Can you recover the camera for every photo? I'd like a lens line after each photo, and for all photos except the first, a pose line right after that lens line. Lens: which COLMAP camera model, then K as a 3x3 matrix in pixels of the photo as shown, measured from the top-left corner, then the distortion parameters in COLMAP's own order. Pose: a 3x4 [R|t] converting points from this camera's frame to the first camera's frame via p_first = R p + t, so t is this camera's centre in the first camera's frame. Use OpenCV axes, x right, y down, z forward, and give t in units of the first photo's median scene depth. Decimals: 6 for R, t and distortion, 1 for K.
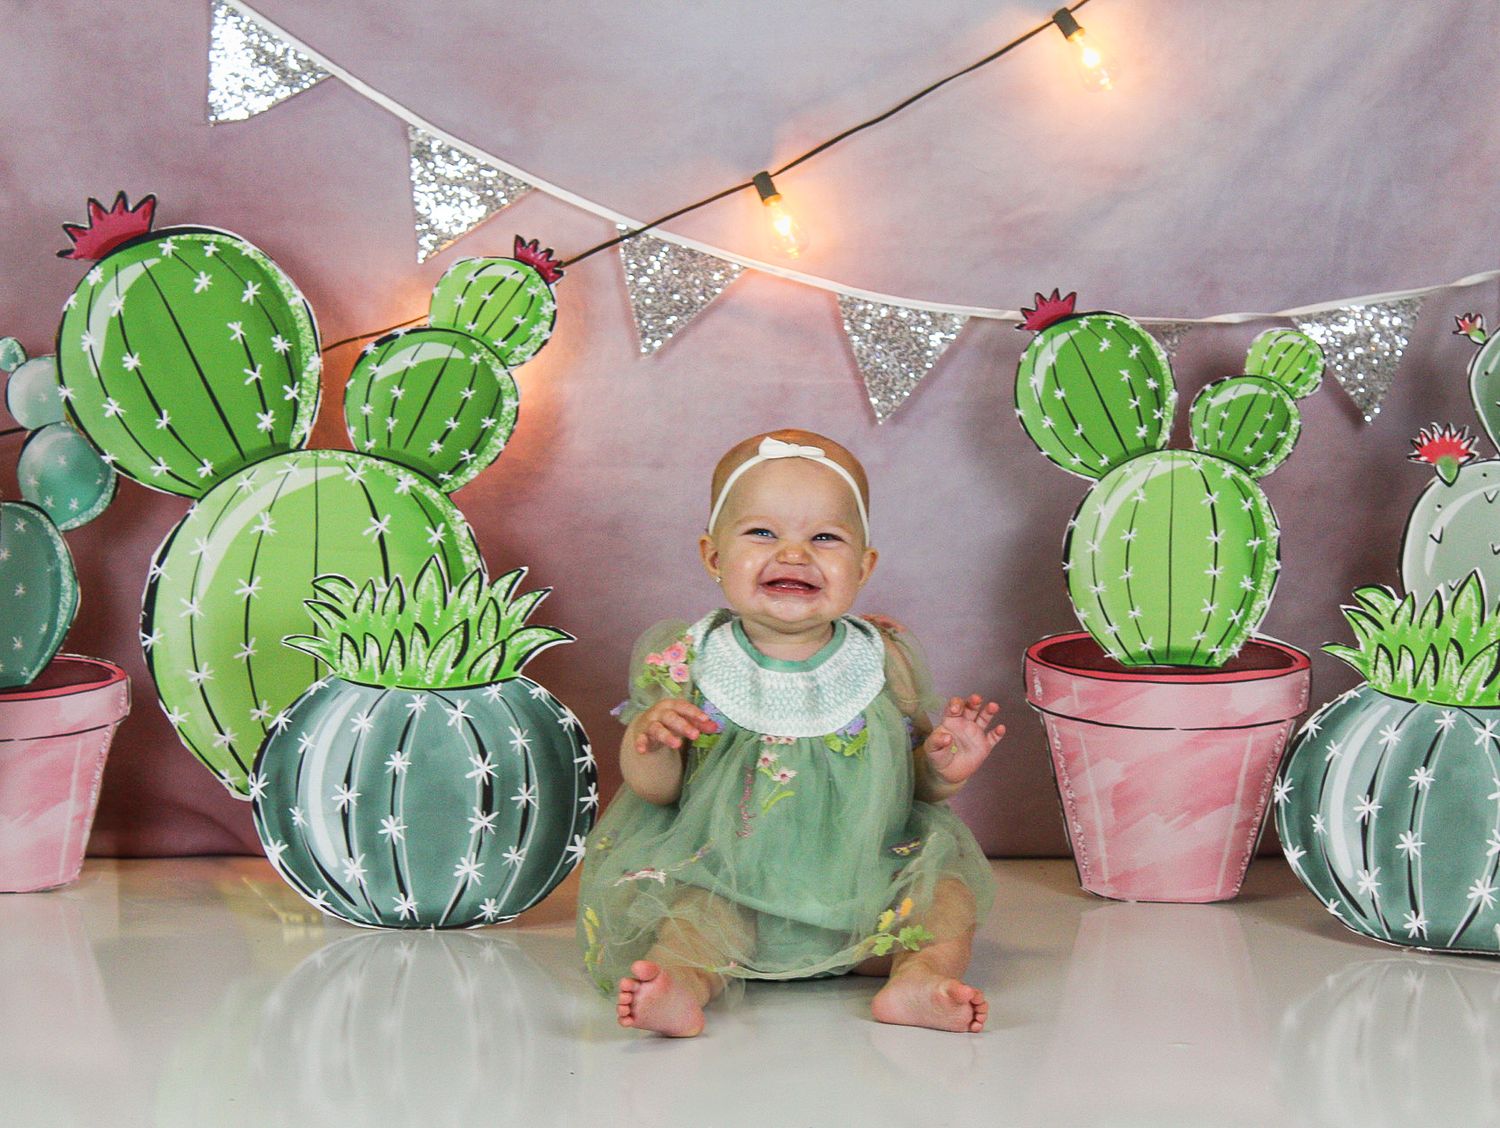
lens RADIAL K [[3629.6, 0, 712.1], [0, 3629.6, 563.9], [0, 0, 1]] dist [0.008987, -0.591400]
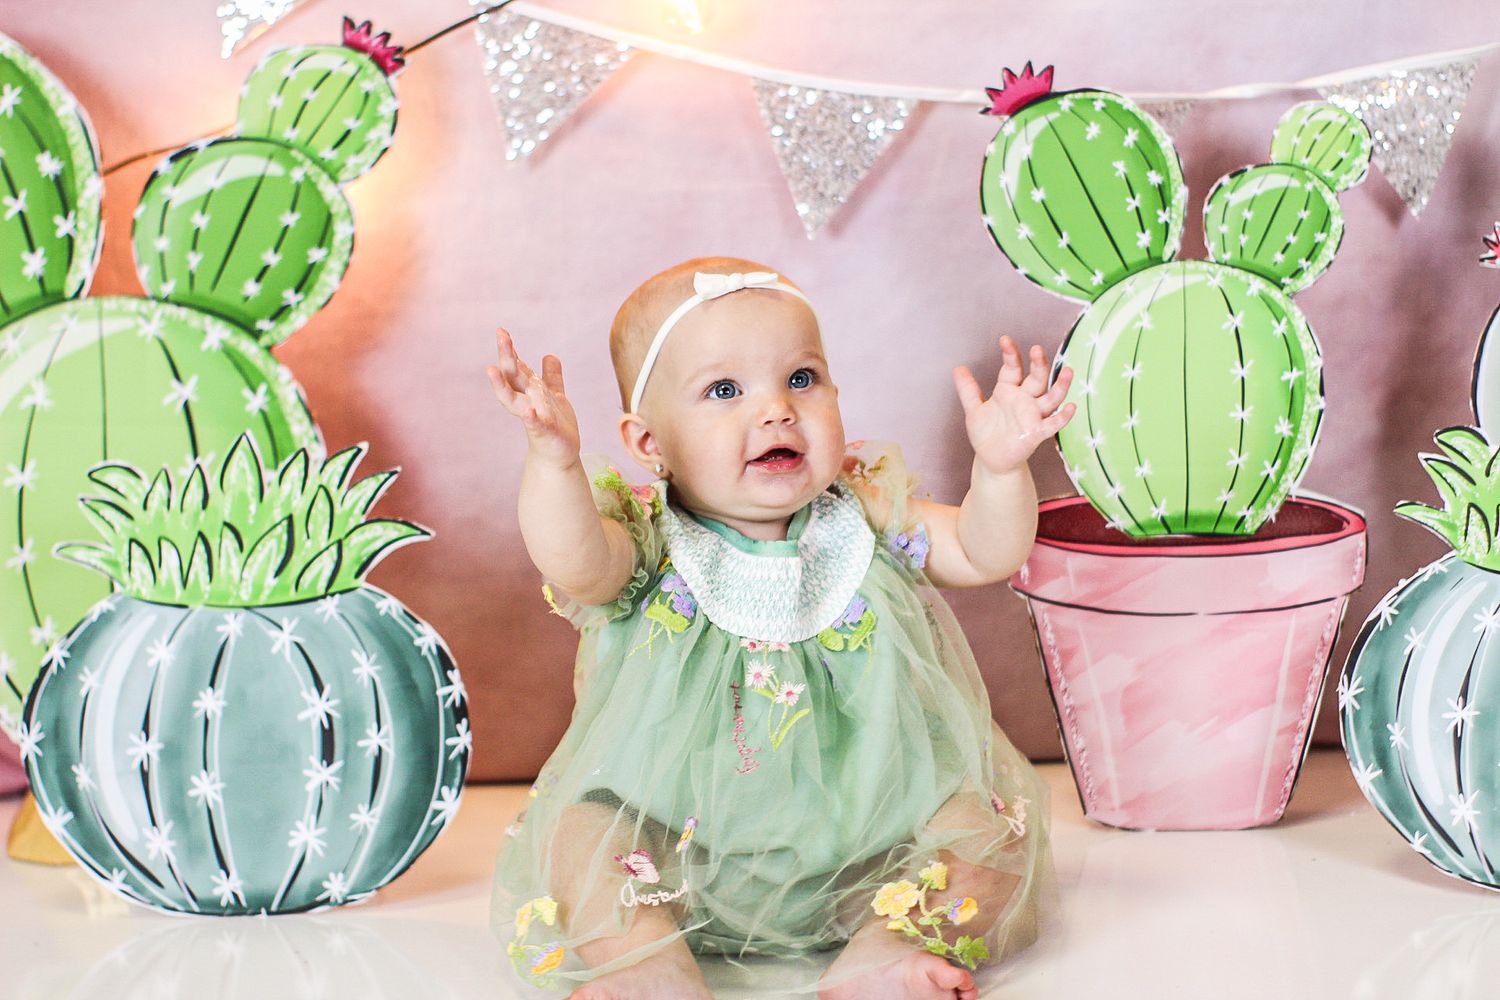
lens RADIAL K [[3367.4, 0, 750.0], [0, 3367.4, 500.0], [0, 0, 1]] dist [-0.046996, -0.239522]
pose [[0.998529, -0.037174, 0.039461, 0.001689], [0.035287, 0.998249, 0.047470, -0.017584], [-0.041157, -0.046008, 0.998093, 0.270998]]
